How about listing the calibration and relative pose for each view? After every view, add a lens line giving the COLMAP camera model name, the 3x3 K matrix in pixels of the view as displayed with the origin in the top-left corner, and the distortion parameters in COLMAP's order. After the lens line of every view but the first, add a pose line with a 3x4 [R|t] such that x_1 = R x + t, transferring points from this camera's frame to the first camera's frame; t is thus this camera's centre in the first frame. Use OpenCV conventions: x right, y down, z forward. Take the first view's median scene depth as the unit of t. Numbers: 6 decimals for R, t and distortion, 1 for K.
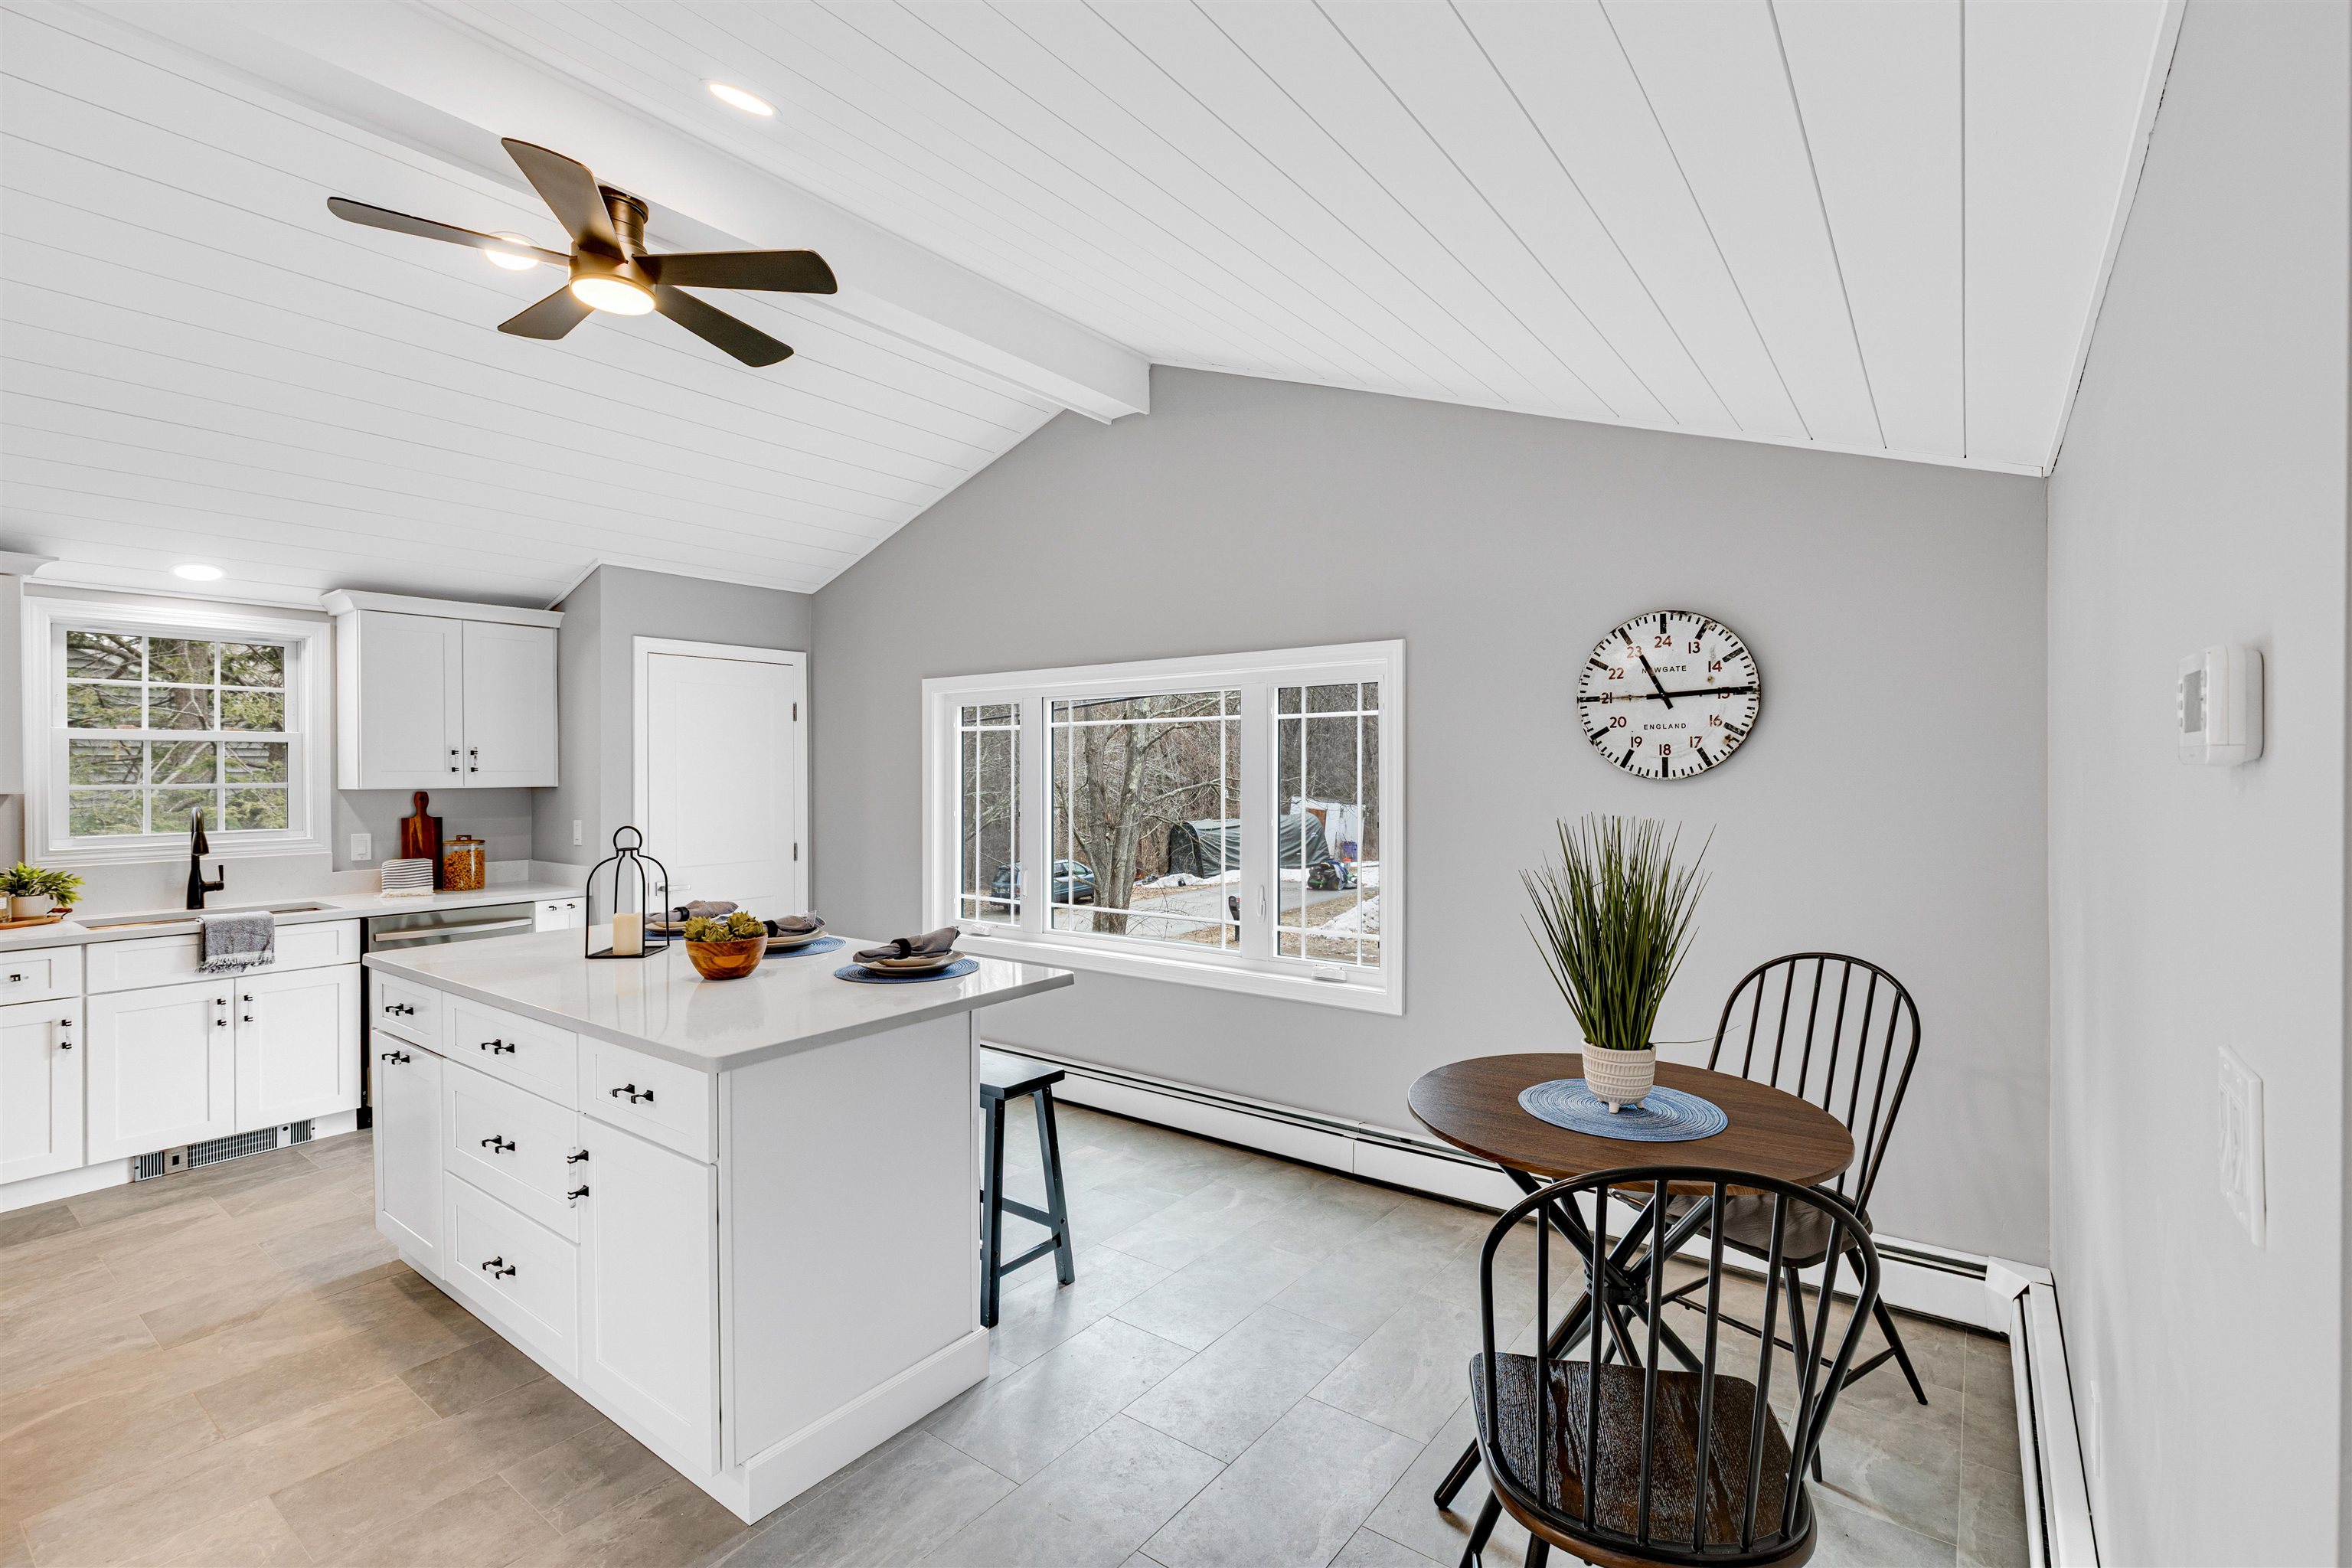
lens RADIAL K [[1057.1, 0, 1179.5], [0, 1057.1, 774.8], [0, 0, 1]] dist [0.000166, 0.000009]
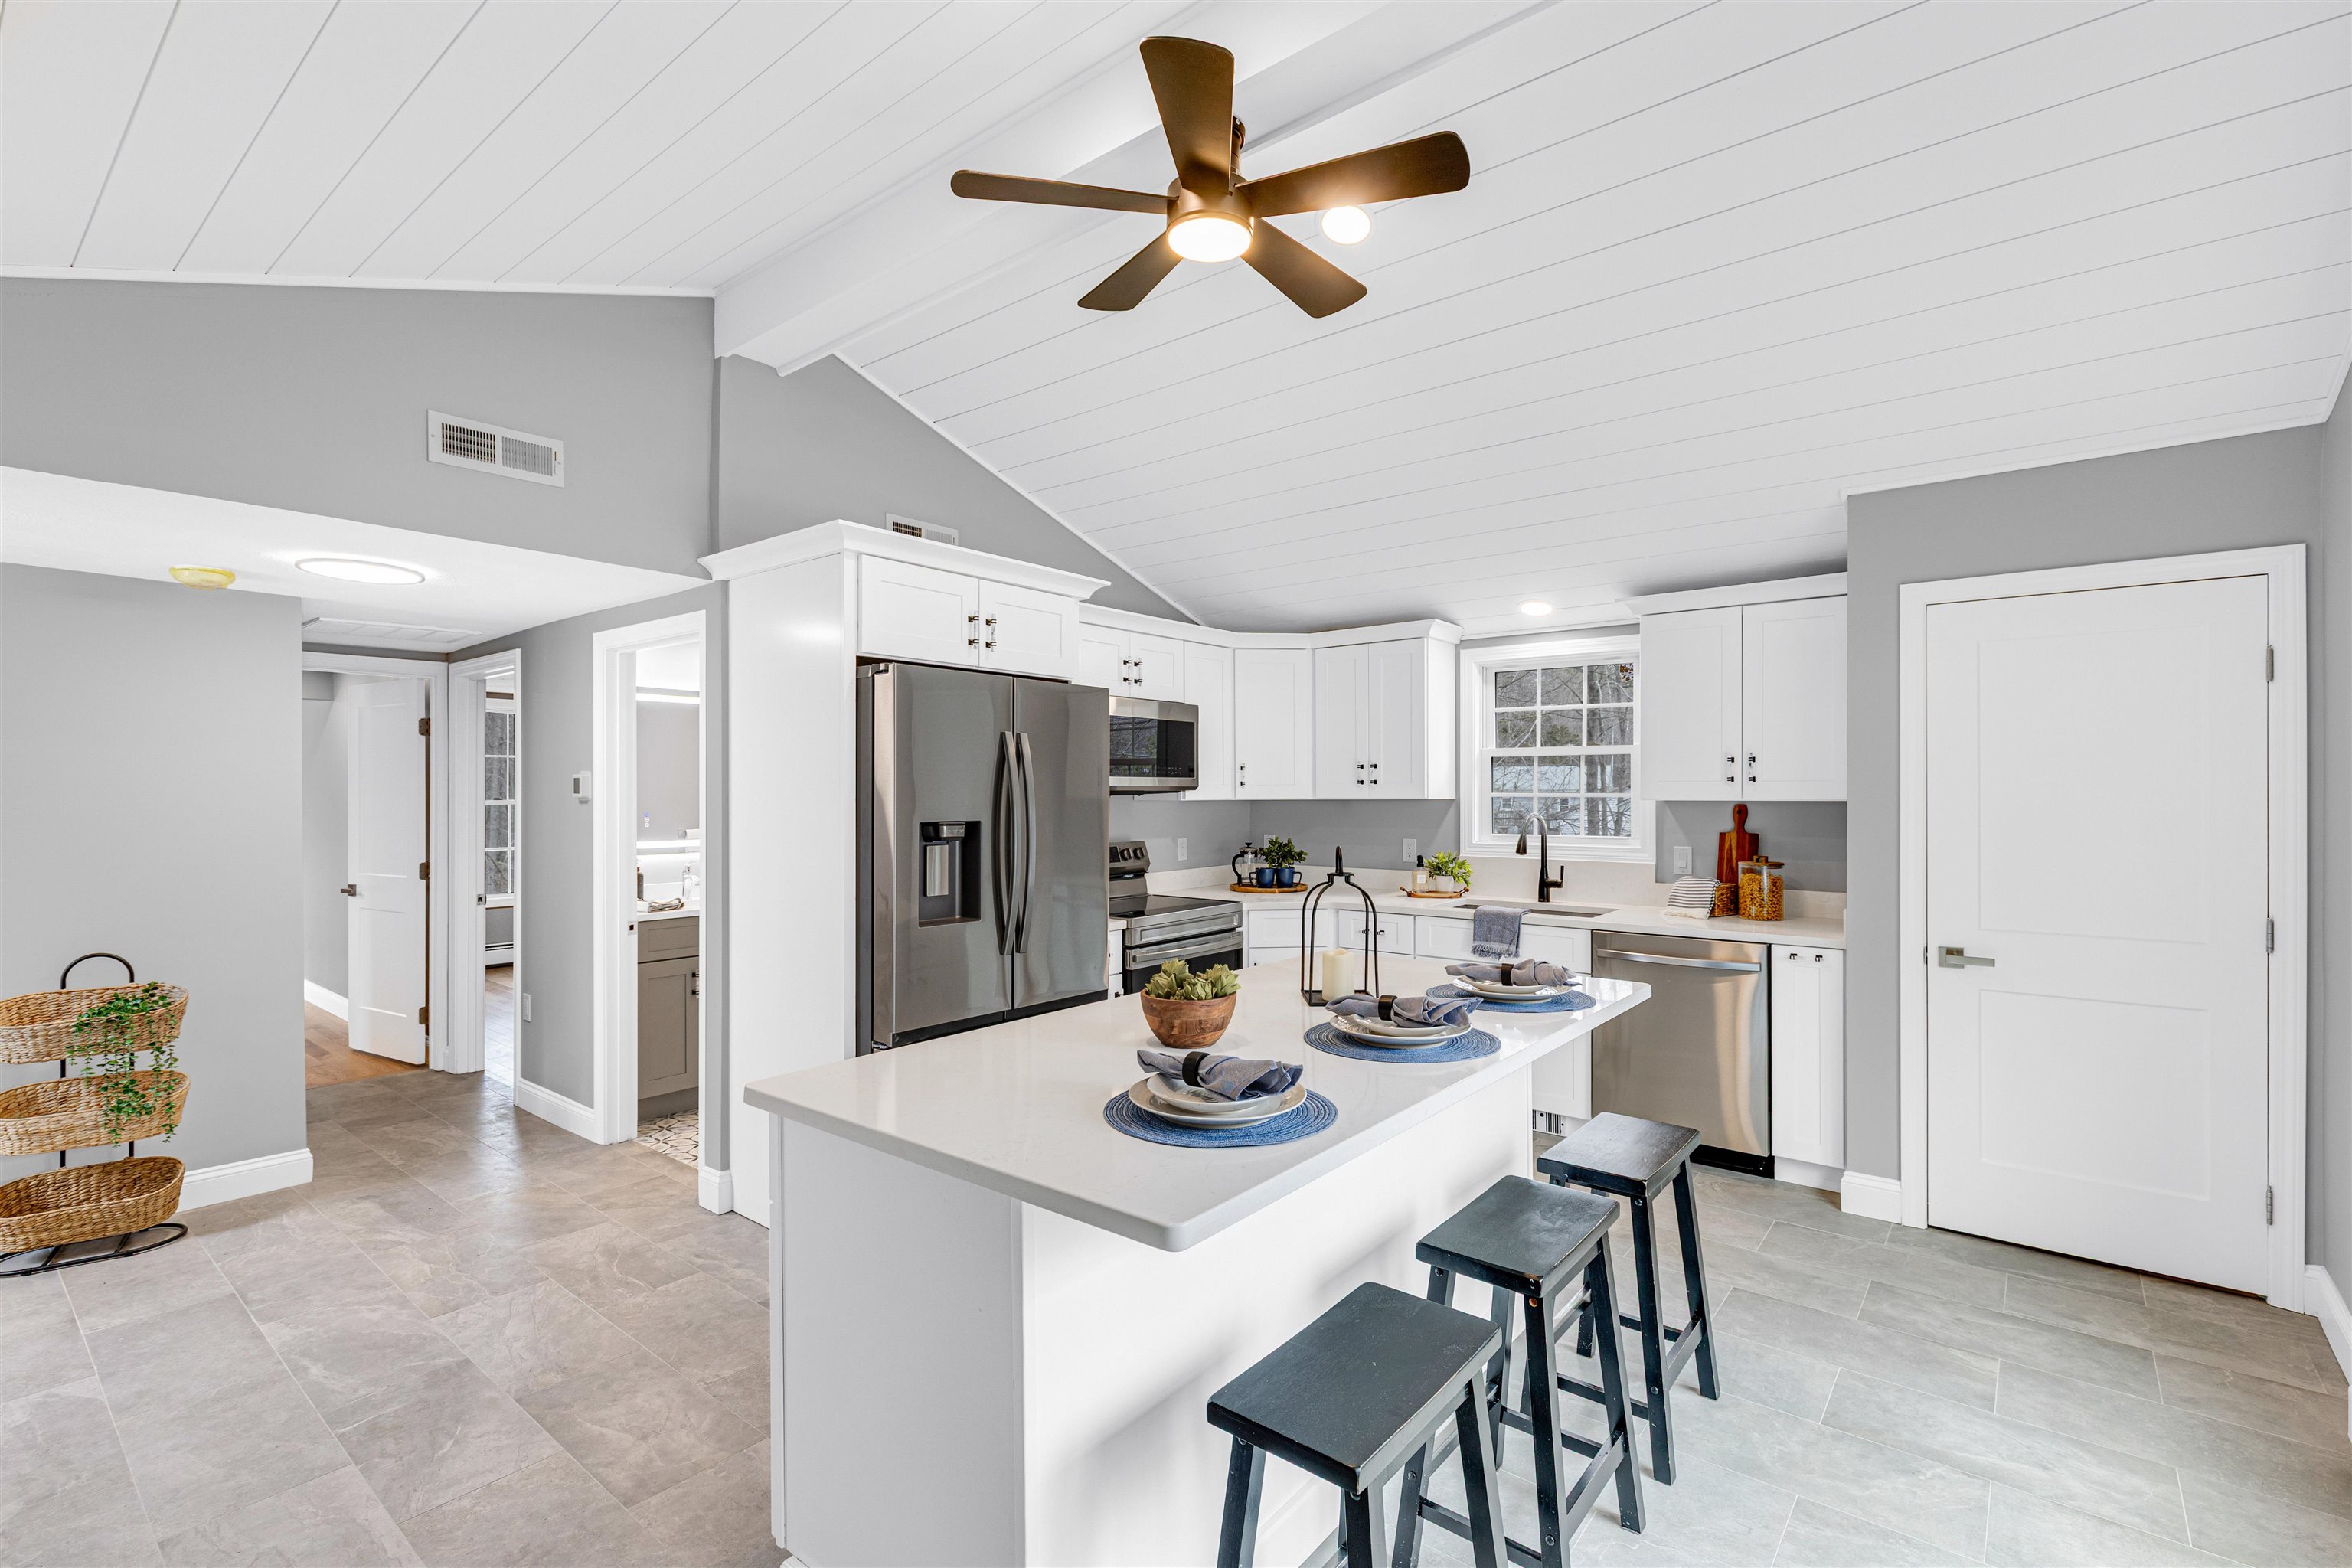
lens RADIAL K [[1057.1, 0, 1180.6], [0, 1057.1, 786.5], [0, 0, 1]] dist [0.000166, 0.000009]
pose [[-0.033061, 0.000064, -0.999453, 0.202544], [-0.005741, 0.999983, 0.000254, 0.003502], [0.999437, 0.005746, -0.033060, 0.582361]]
